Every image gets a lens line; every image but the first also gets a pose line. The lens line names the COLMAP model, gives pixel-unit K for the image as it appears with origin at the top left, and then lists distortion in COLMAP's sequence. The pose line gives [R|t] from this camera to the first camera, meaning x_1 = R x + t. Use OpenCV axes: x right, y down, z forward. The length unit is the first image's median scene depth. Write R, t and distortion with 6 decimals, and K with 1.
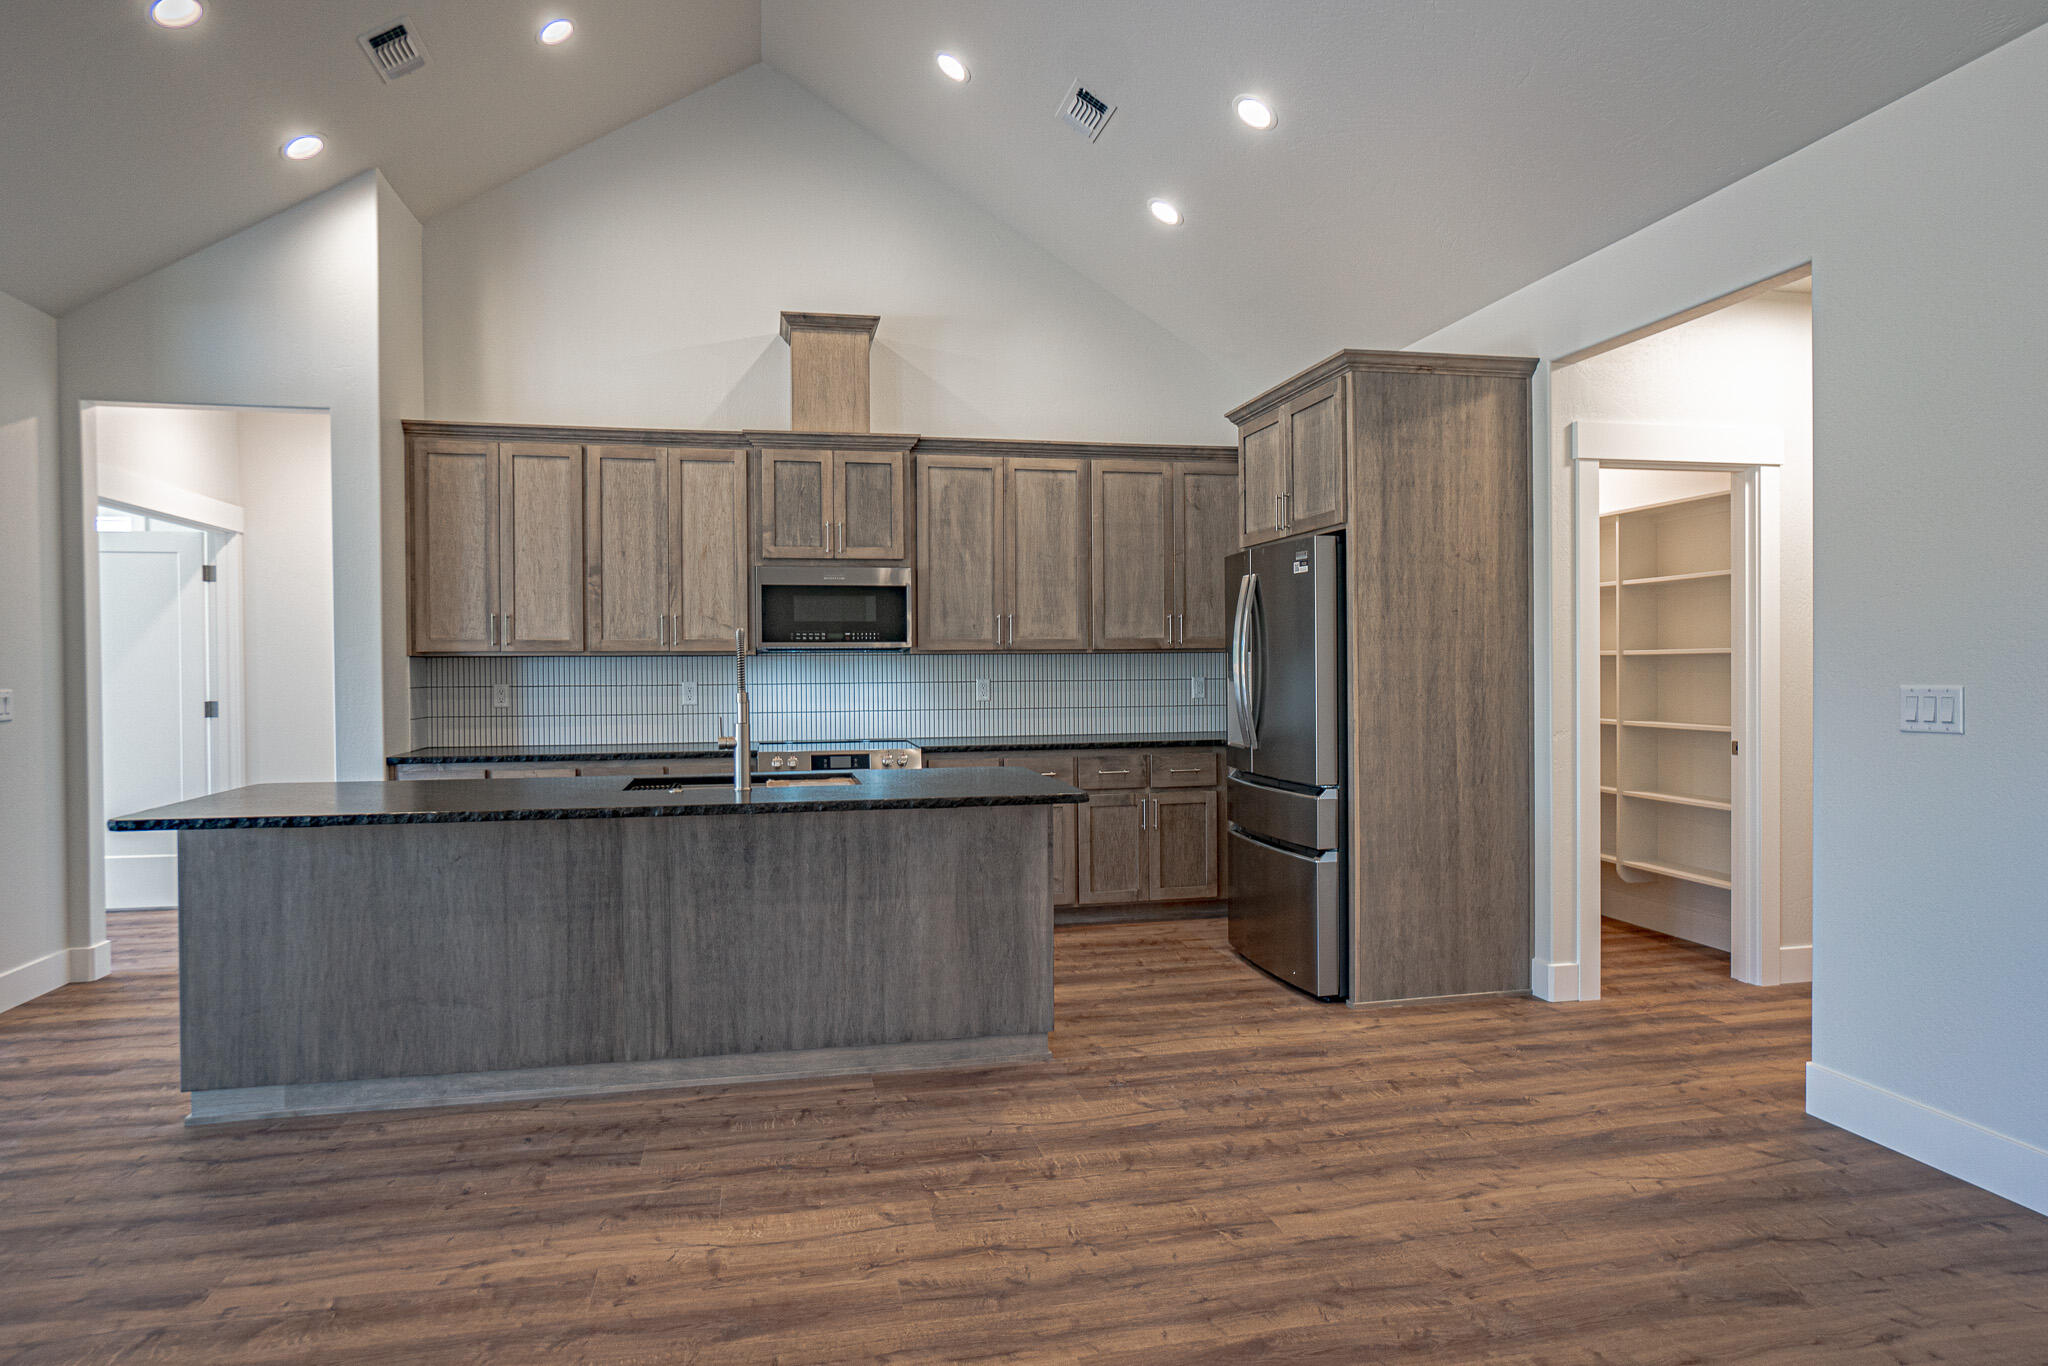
lens RADIAL K [[1178.8, 0, 1017.1], [0, 1178.8, 680.6], [0, 0, 1]] dist [-0.027746, 0.022797]
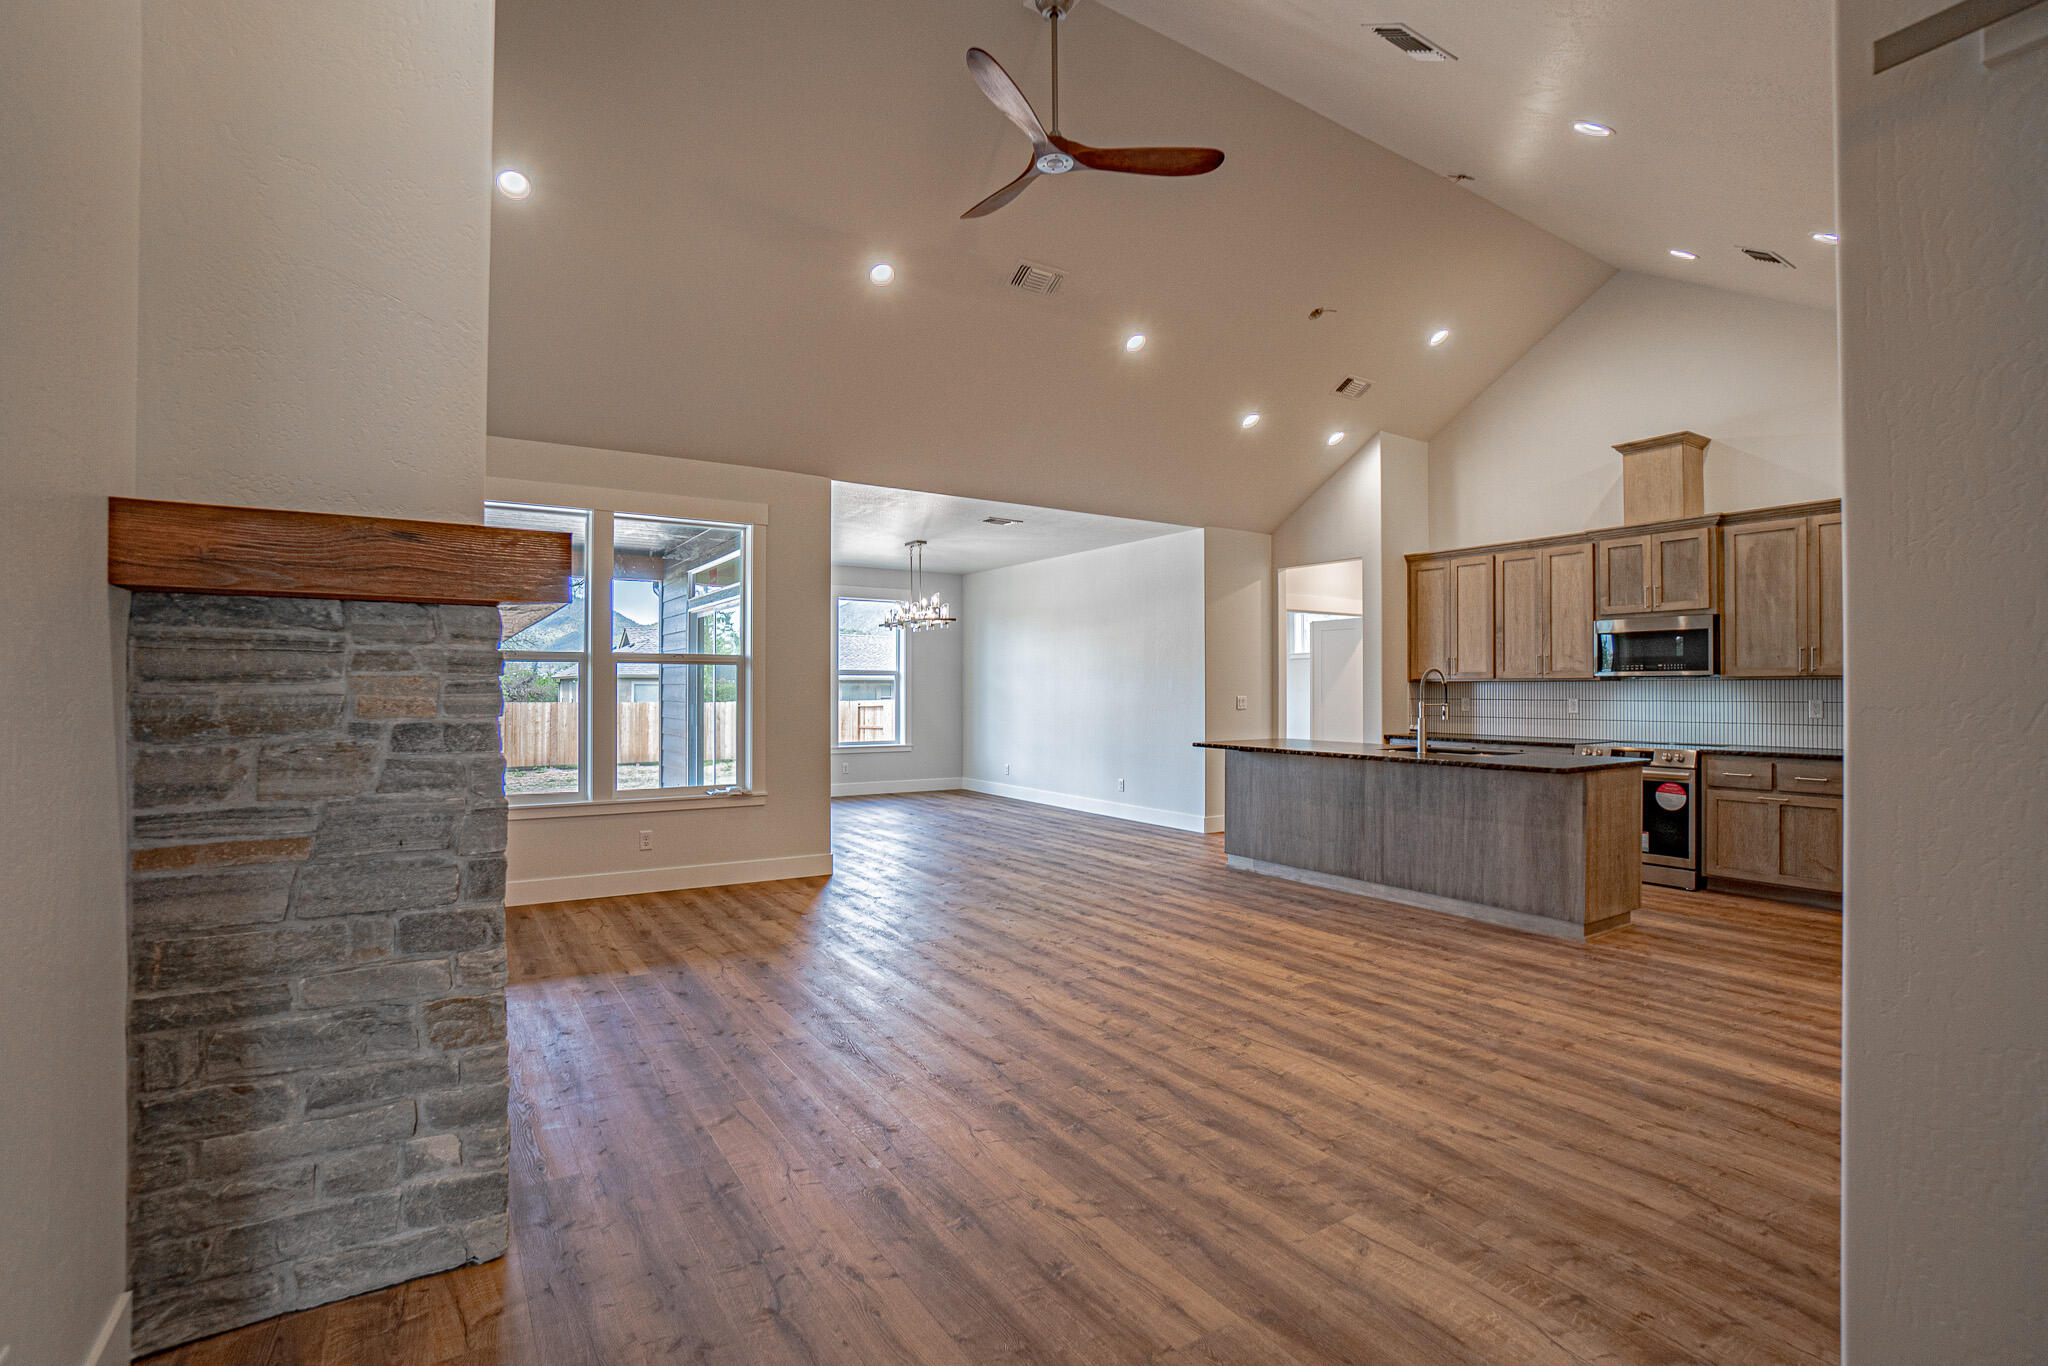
lens RADIAL K [[944.8, 0, 1028.0], [0, 944.8, 683.4], [0, 0, 1]] dist [-0.034230, 0.005959]
pose [[0.363063, 0.001916, -0.931763, 0.805796], [-0.014483, 0.999889, -0.003587, -0.004770], [0.931652, 0.014797, 0.363050, -0.123643]]
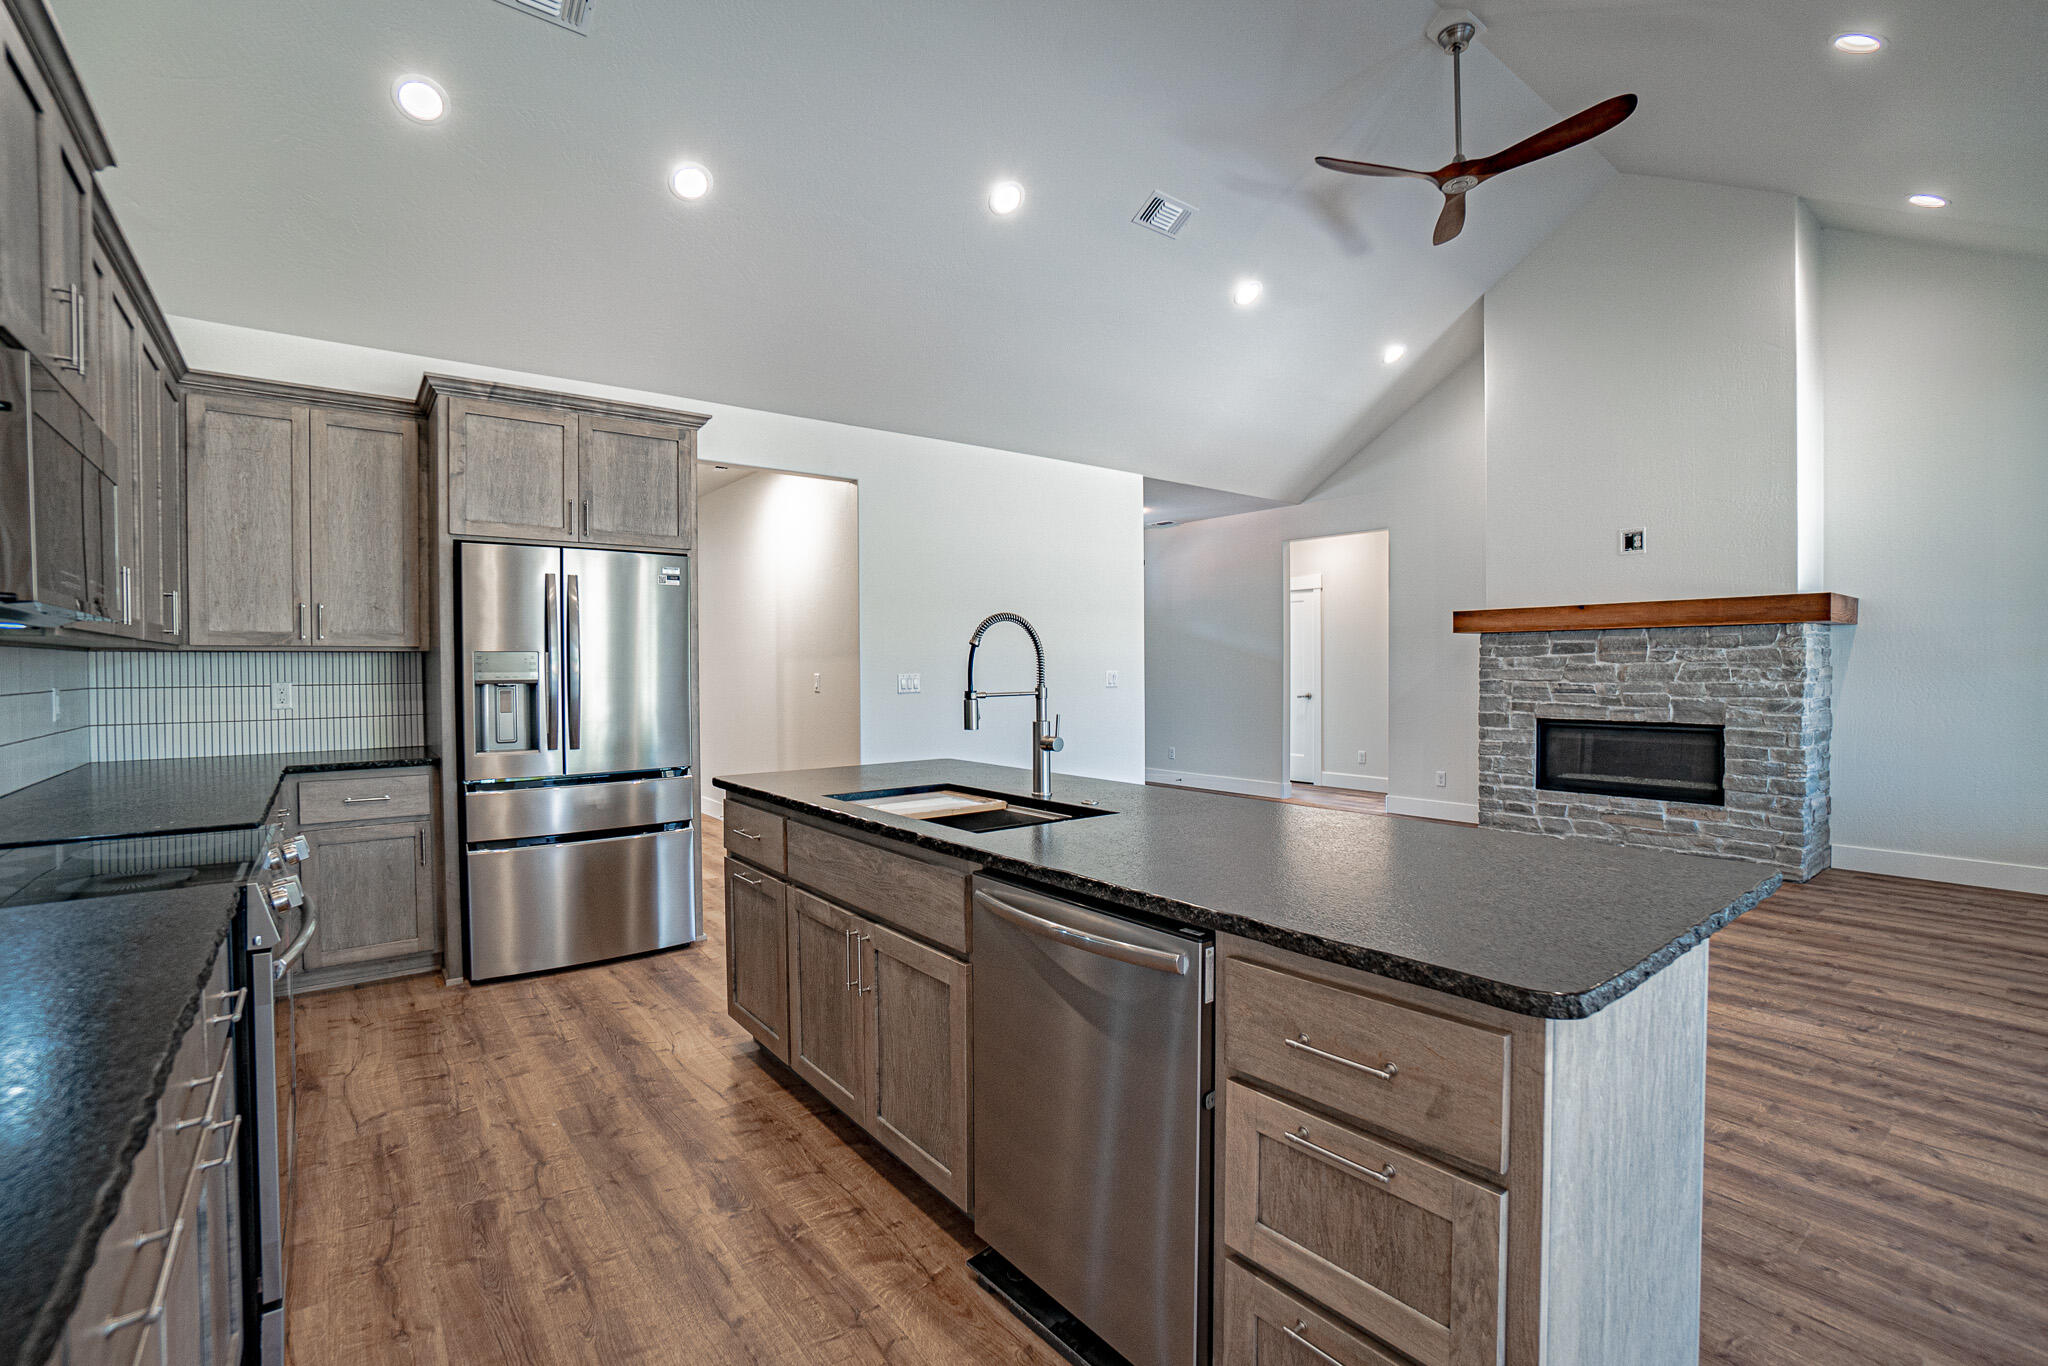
lens RADIAL K [[944.8, 0, 995.0], [0, 944.8, 679.8], [0, 0, 1]] dist [-0.034230, 0.005959]
pose [[-0.416799, -0.004830, 0.908986, -0.756128], [0.020912, 0.999670, 0.014900, -0.006681], [-0.908758, 0.025219, -0.416561, 1.136574]]
